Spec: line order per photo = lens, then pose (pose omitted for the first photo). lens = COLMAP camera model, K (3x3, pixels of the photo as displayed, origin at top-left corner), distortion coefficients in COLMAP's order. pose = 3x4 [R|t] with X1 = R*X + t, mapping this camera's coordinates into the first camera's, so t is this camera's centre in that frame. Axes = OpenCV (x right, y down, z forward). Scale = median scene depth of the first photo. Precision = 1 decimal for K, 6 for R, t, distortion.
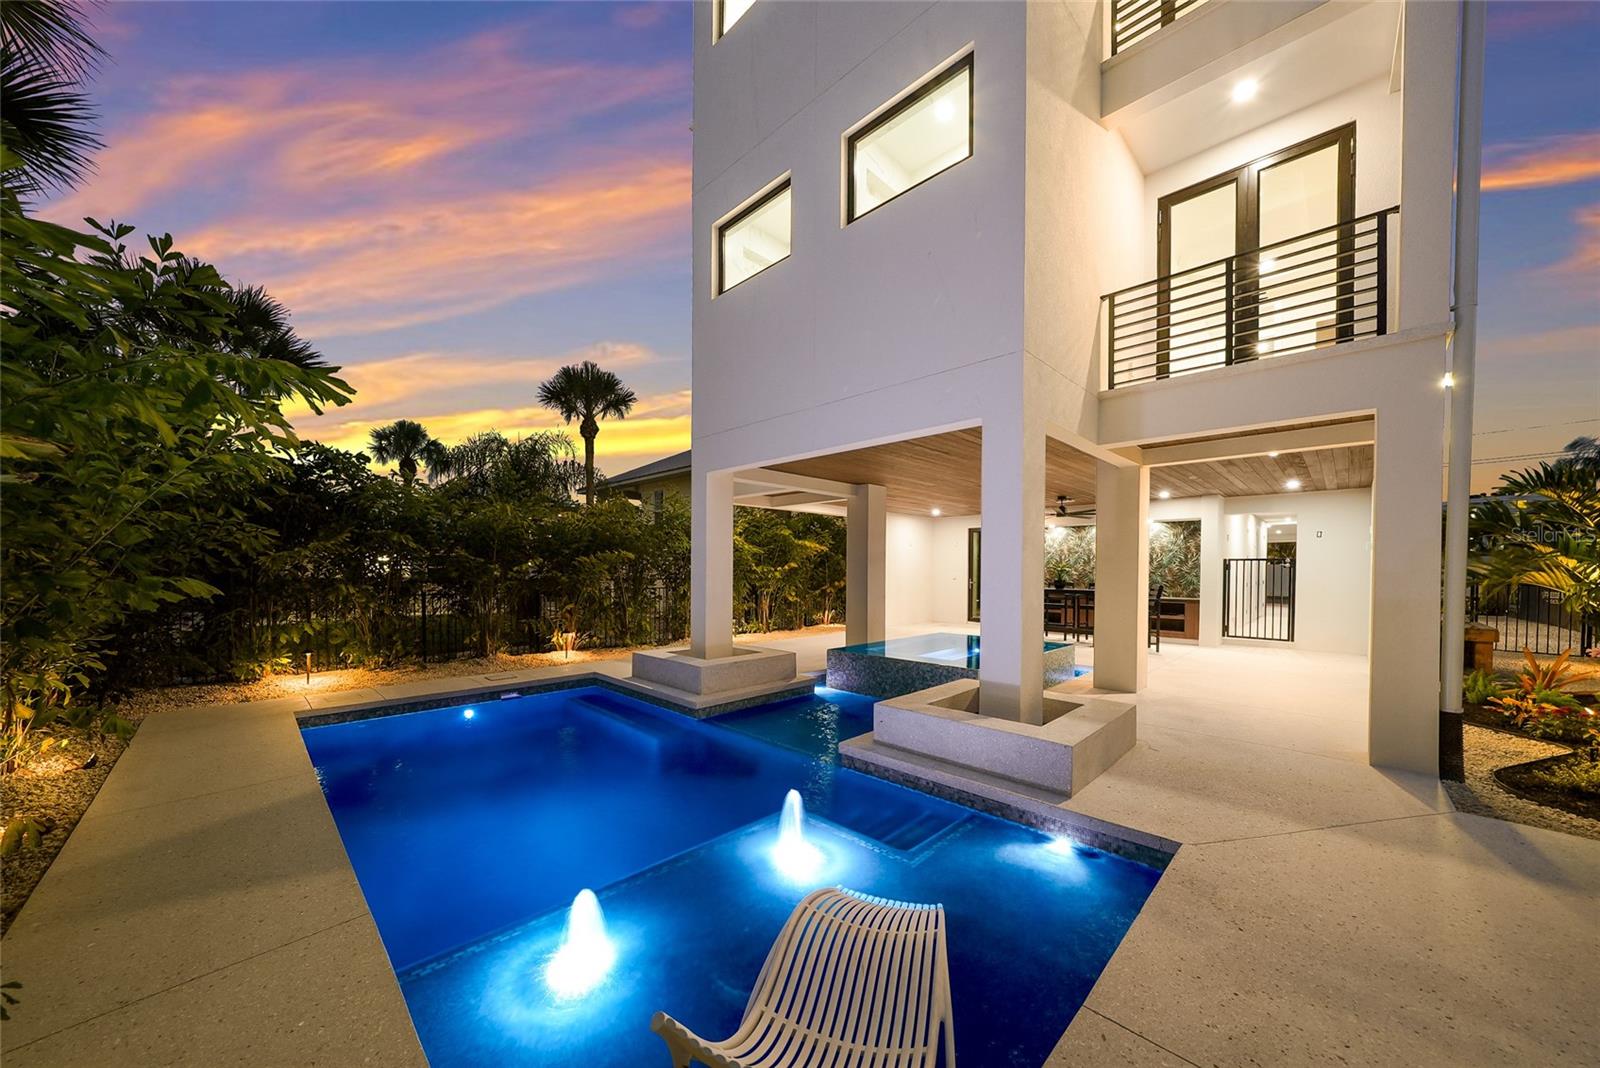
lens RADIAL K [[564.8, 0, 799.9], [0, 564.8, 585.2], [0, 0, 1]] dist [-0.001185, -0.000153]
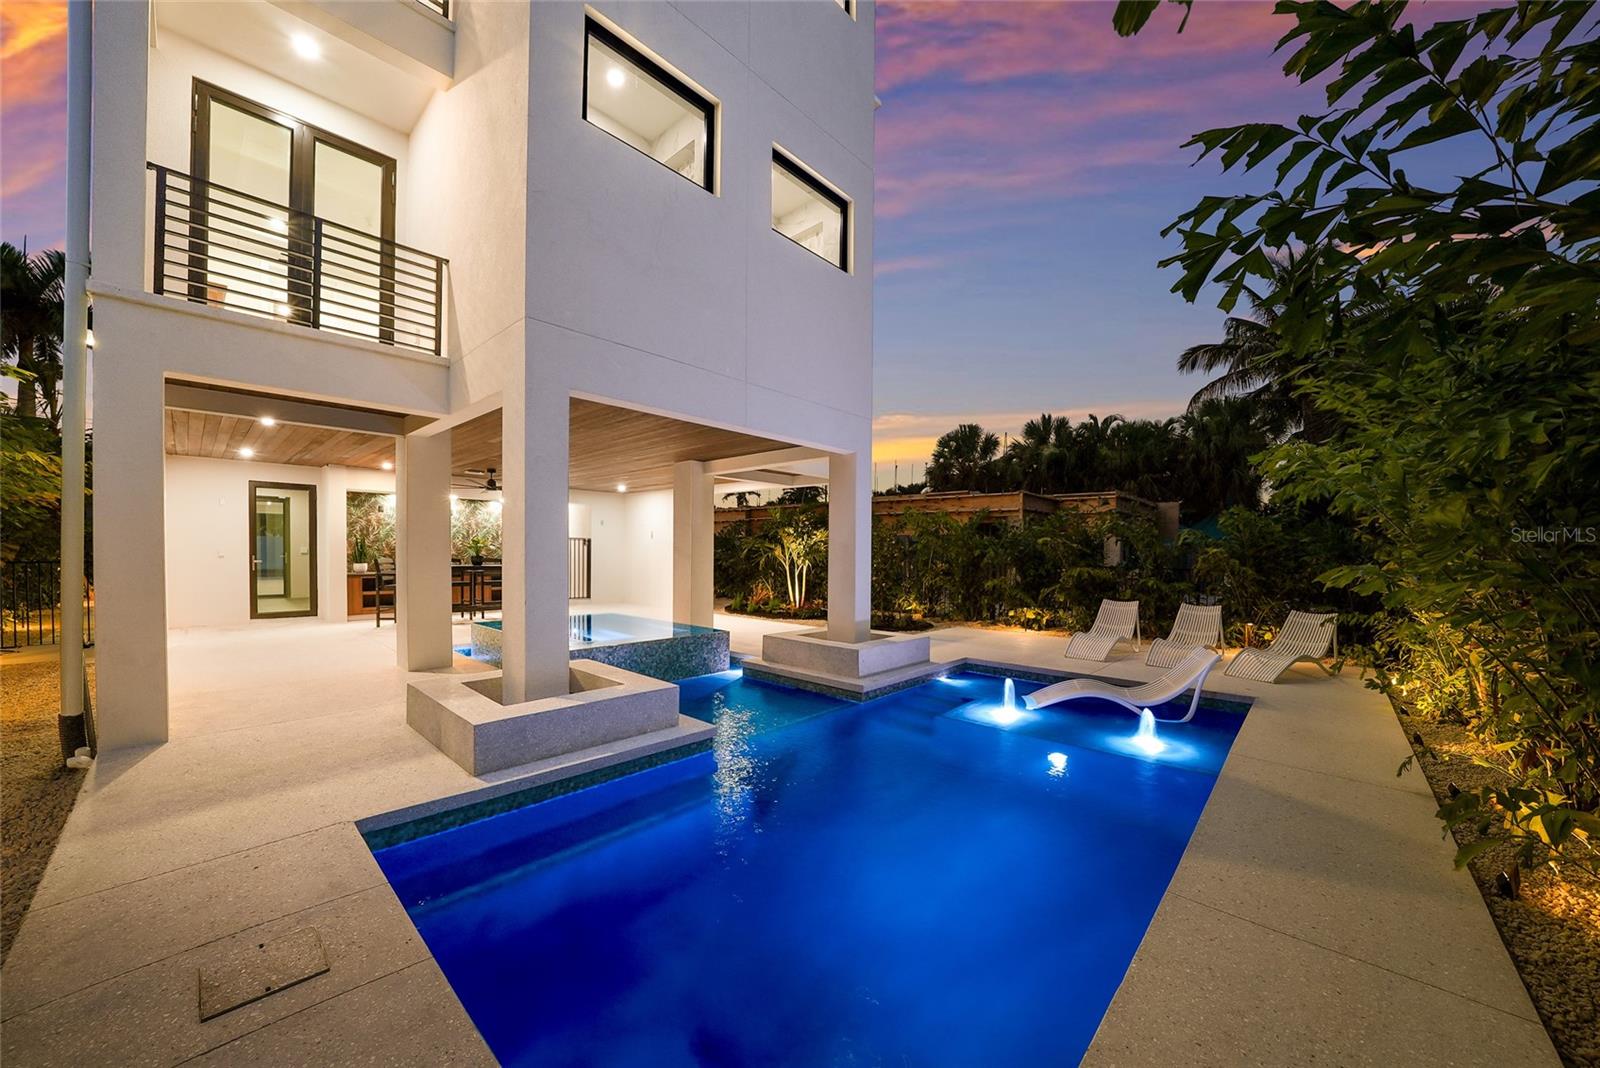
lens RADIAL K [[575.4, 0, 800.2], [0, 575.4, 554.8], [0, 0, 1]] dist [-0.023335, -0.000014]
pose [[-0.027118, -0.010843, 0.999573, -0.338208], [0.013313, 0.999849, 0.011207, -0.009927], [-0.999544, 0.013611, -0.026969, 0.324855]]
